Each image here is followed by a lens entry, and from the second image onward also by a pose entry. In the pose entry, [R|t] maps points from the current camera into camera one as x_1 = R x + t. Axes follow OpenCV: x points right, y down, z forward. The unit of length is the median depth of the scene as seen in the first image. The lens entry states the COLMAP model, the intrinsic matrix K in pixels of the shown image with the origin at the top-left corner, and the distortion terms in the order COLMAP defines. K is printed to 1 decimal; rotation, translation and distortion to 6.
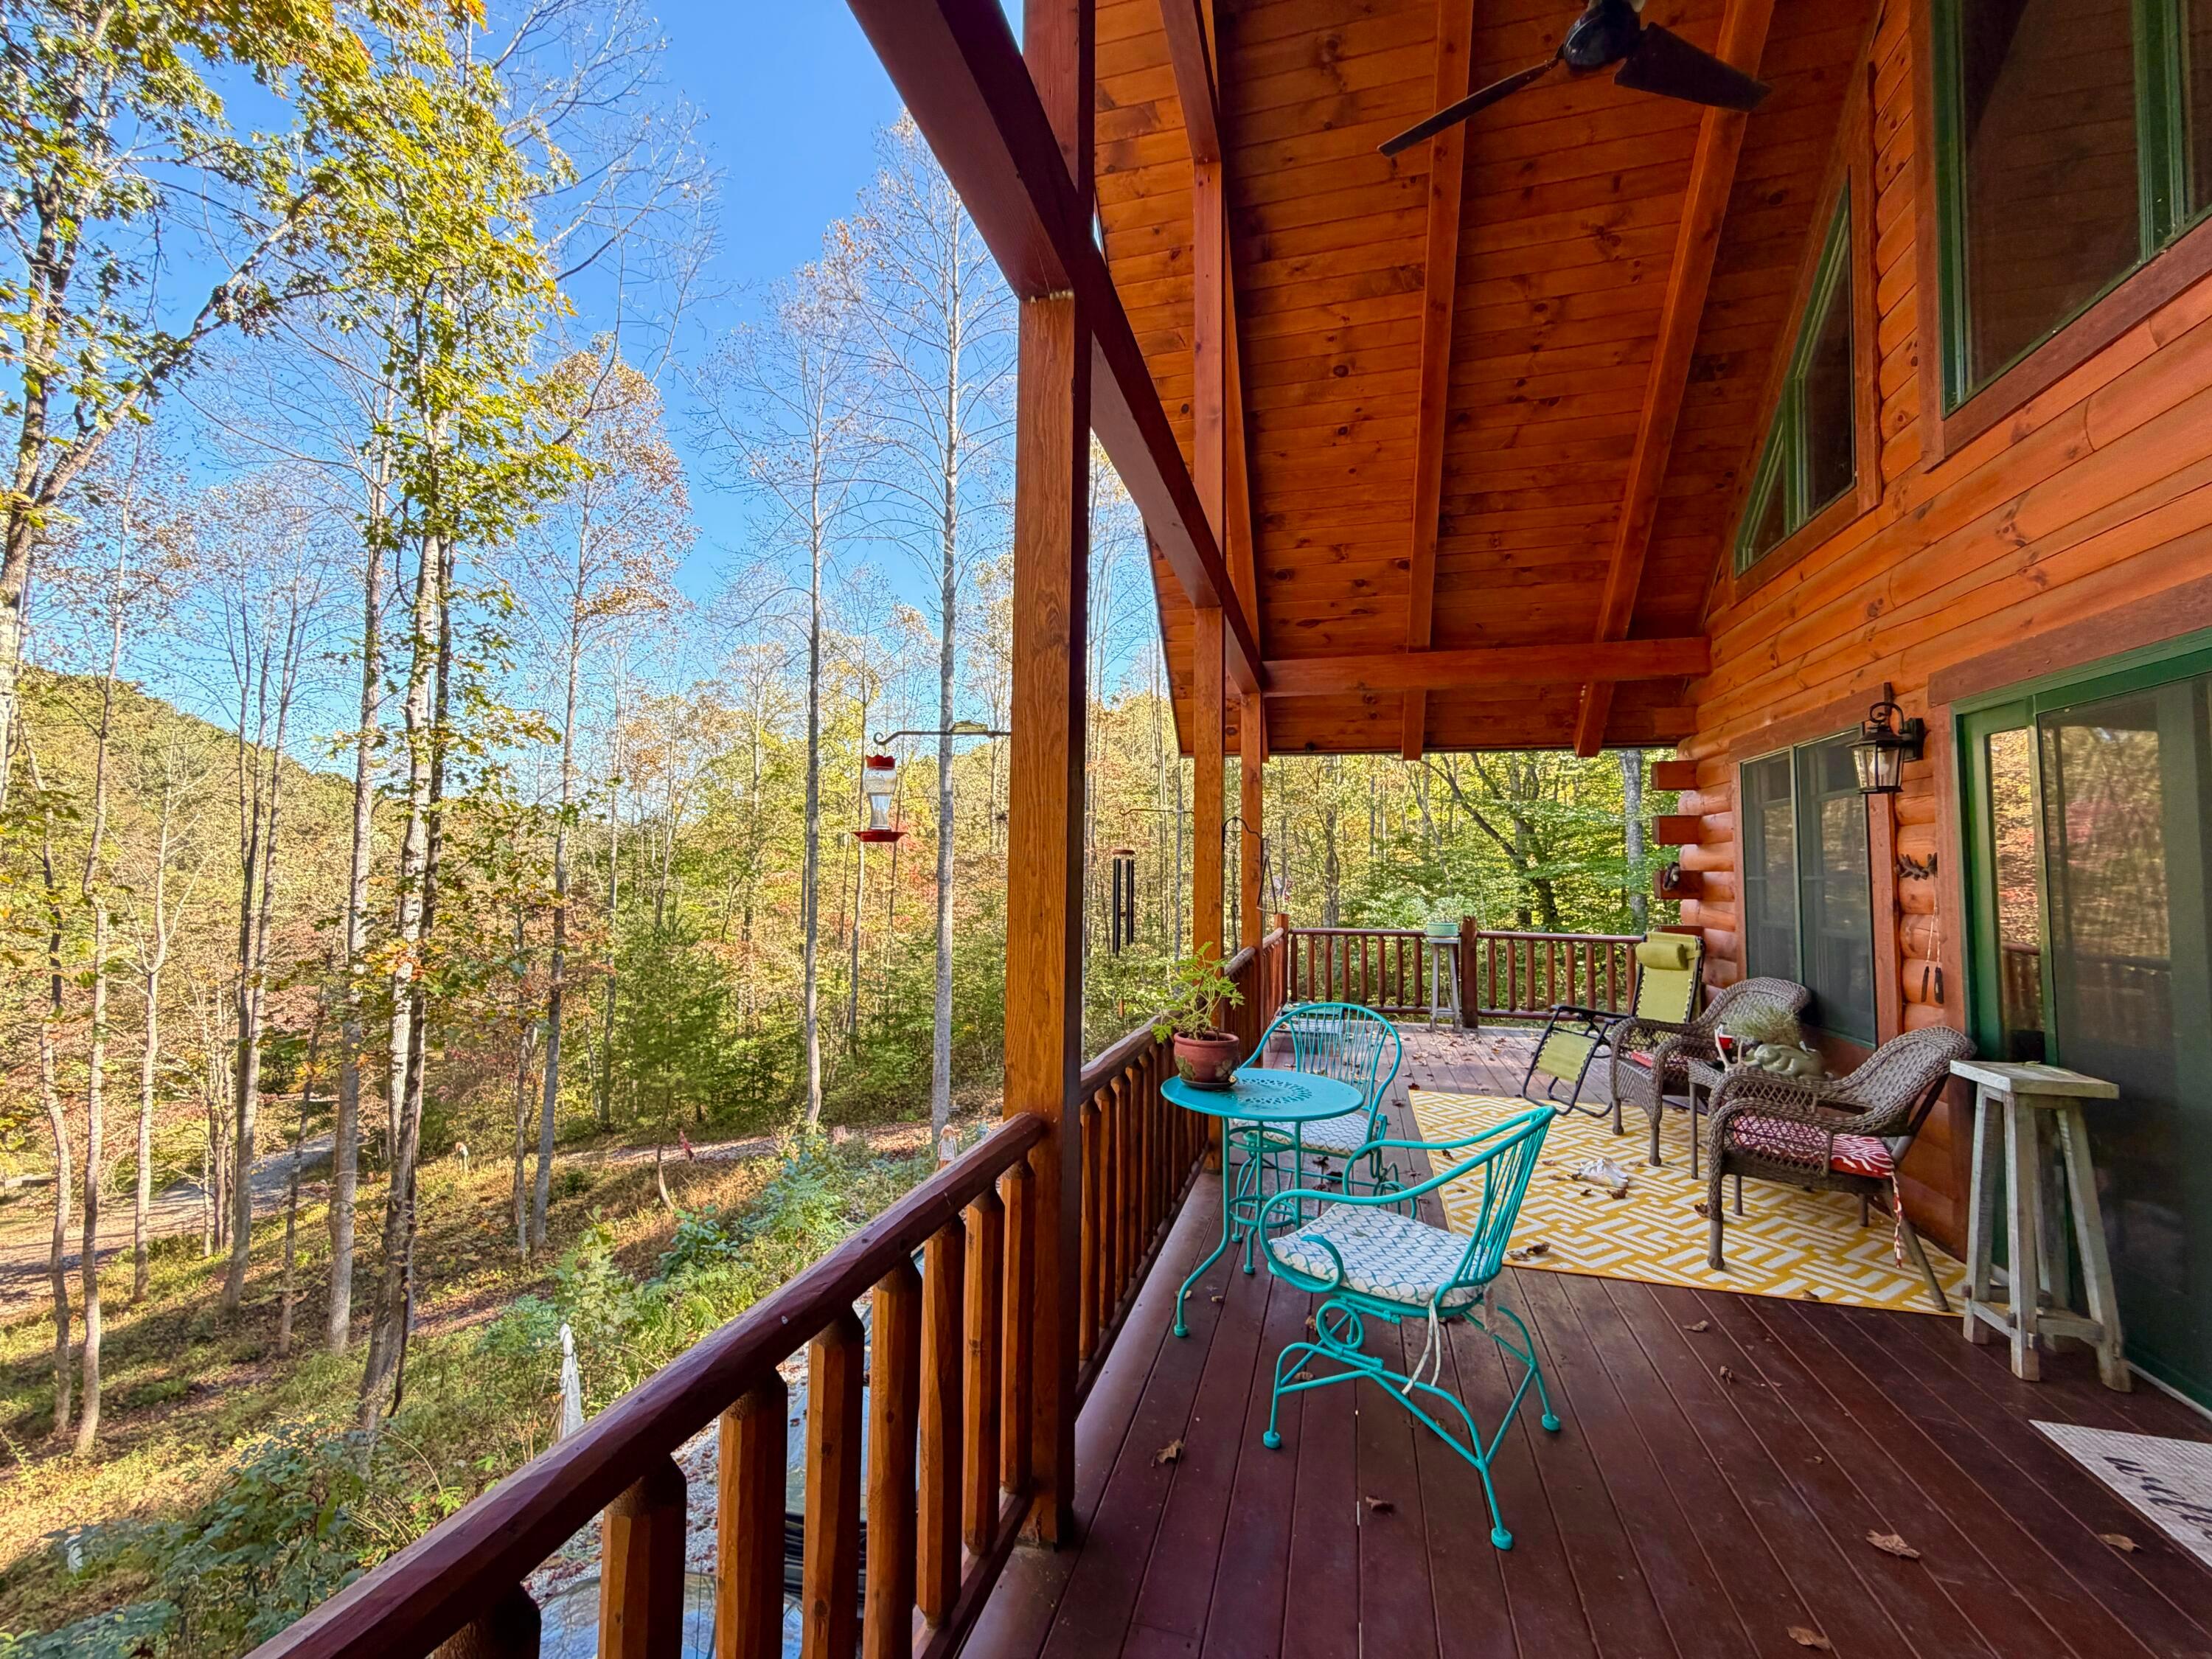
lens RADIAL K [[883.5, 0, 1098.9], [0, 883.5, 831.2], [0, 0, 1]] dist [-0.000076, -0.000020]
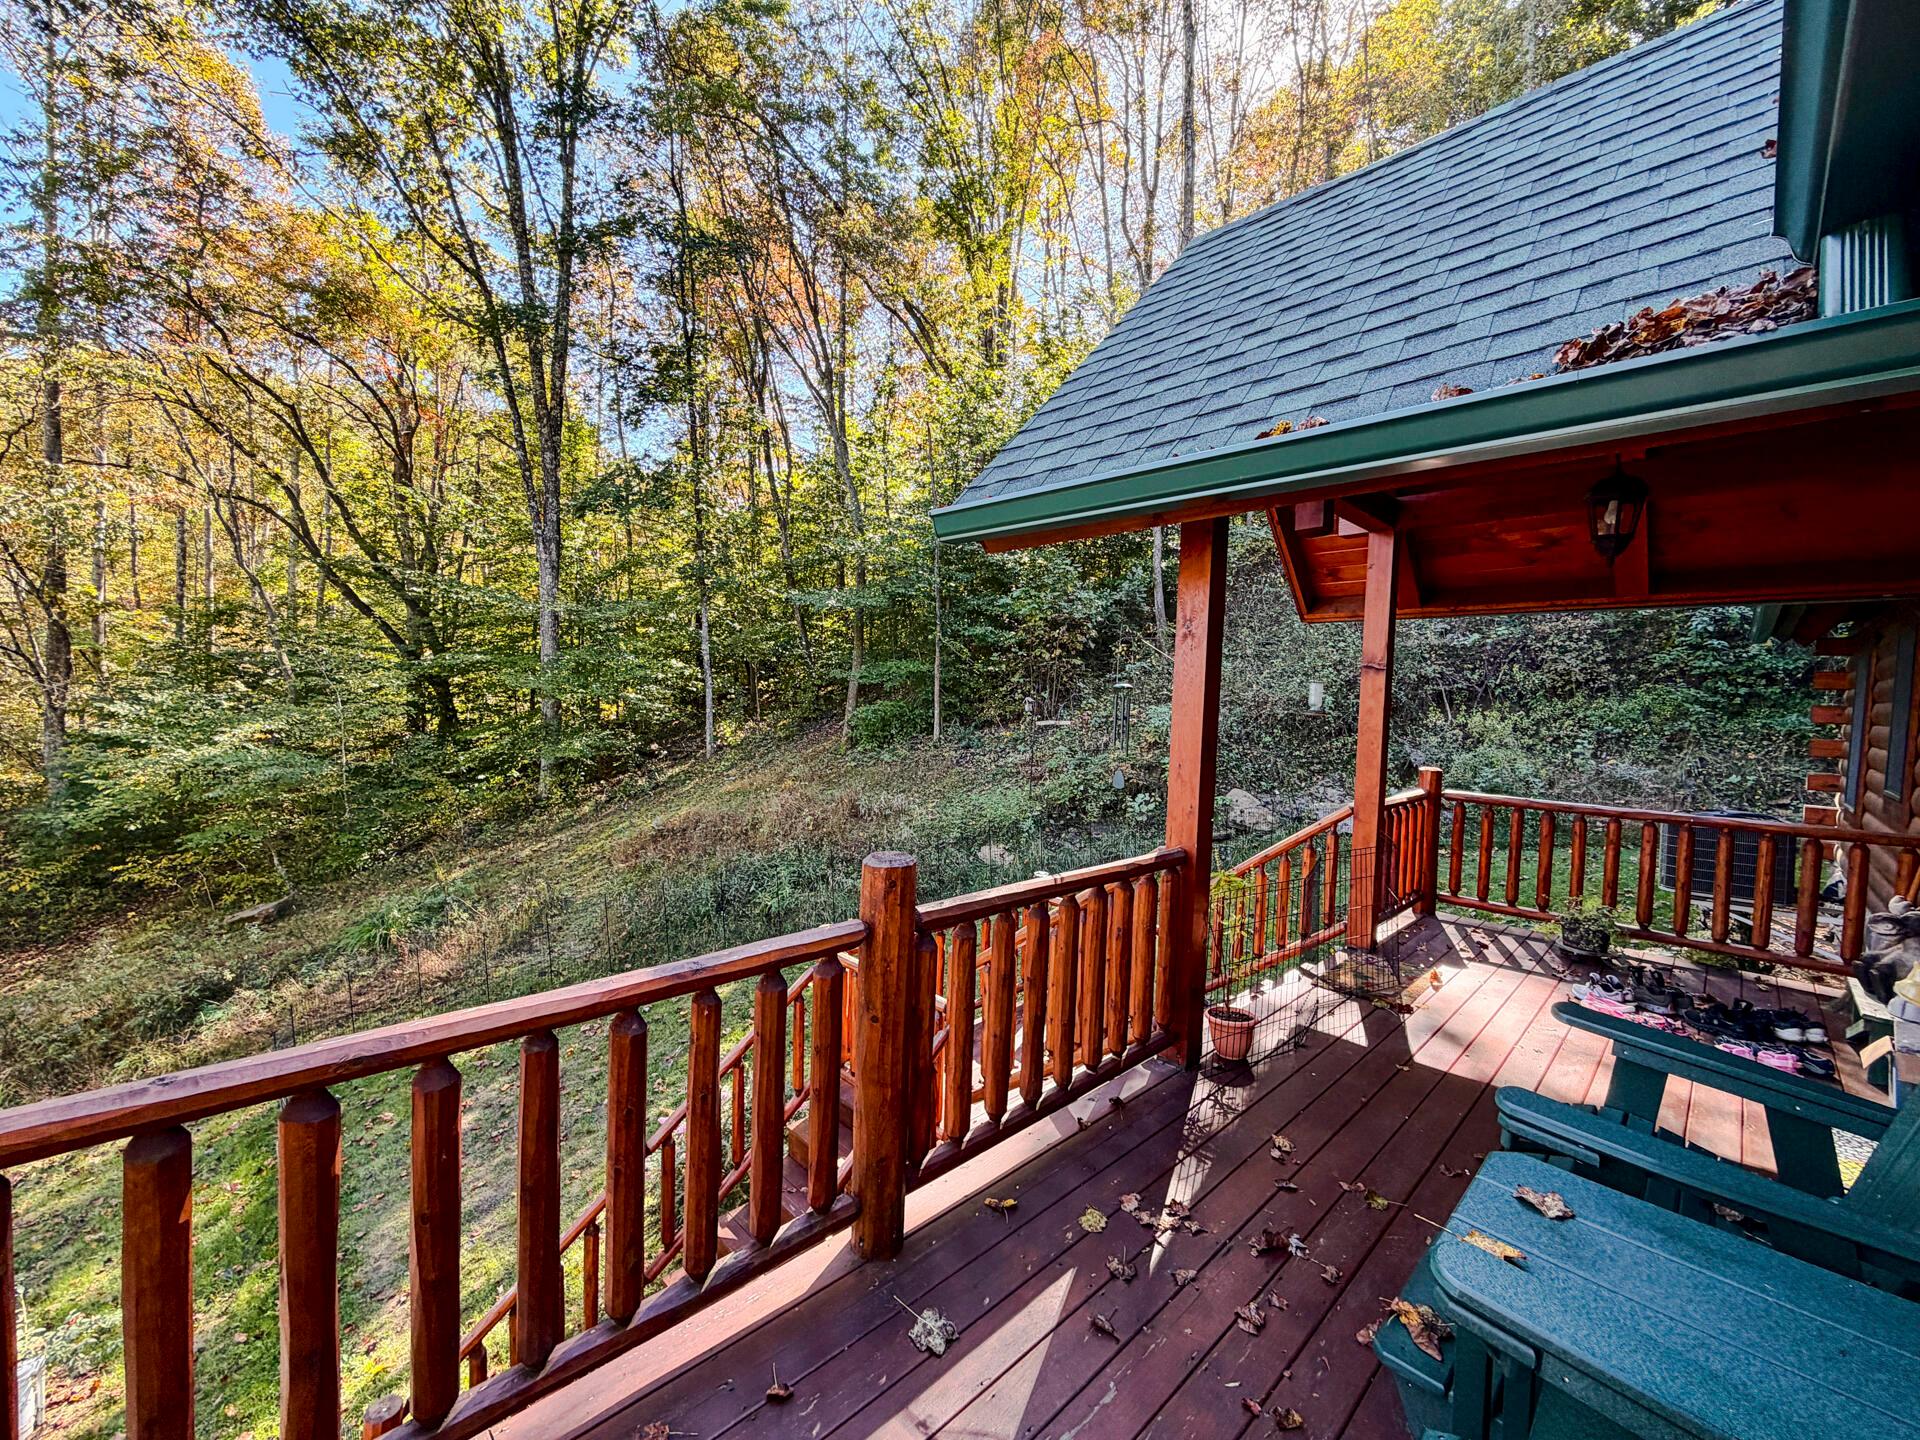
lens RADIAL K [[766.9, 0, 952.4], [0, 766.9, 719.9], [0, 0, 1]] dist [-0.000076, -0.000020]
pose [[0.505955, -0.023880, 0.862229, 0.123800], [-0.071367, 0.995030, 0.069436, 0.010951], [-0.859603, -0.096666, 0.501736, 0.218703]]
